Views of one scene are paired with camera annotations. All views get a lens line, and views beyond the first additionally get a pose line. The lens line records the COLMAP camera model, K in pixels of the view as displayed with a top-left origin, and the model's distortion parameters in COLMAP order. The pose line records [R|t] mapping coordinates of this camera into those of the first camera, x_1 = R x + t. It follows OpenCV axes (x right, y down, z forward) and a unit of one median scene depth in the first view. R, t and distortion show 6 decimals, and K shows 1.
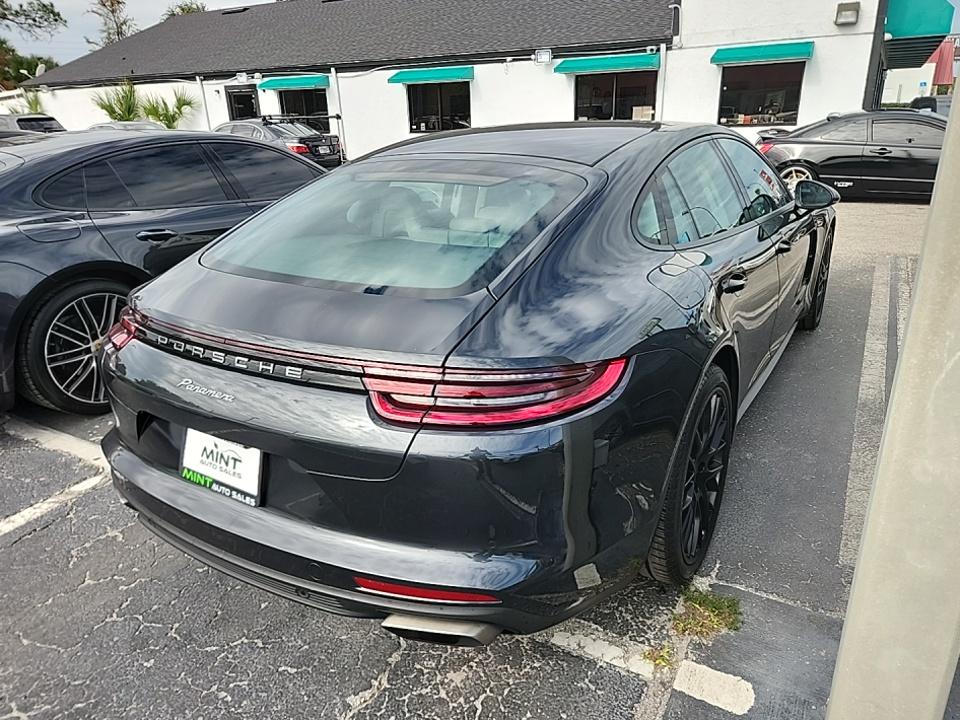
lens RADIAL K [[638.9, 0, 480.0], [0, 638.9, 360.0], [0, 0, 1]] dist [0.029886, 0.000469]
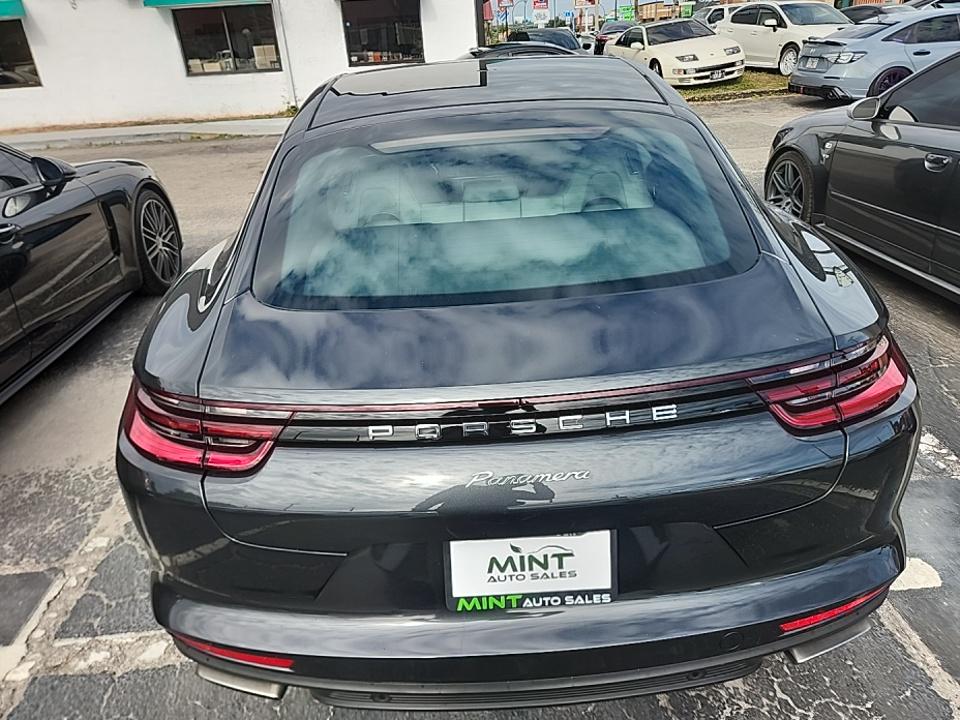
lens RADIAL K [[665.6, 0, 480.0], [0, 665.6, 360.0], [0, 0, 1]] dist [0.003212, 0.003668]
pose [[0.838265, -0.261046, 0.478713, -0.734557], [0.228861, 0.965317, 0.125641, -0.165525], [-0.494908, 0.004238, 0.868935, 0.384977]]
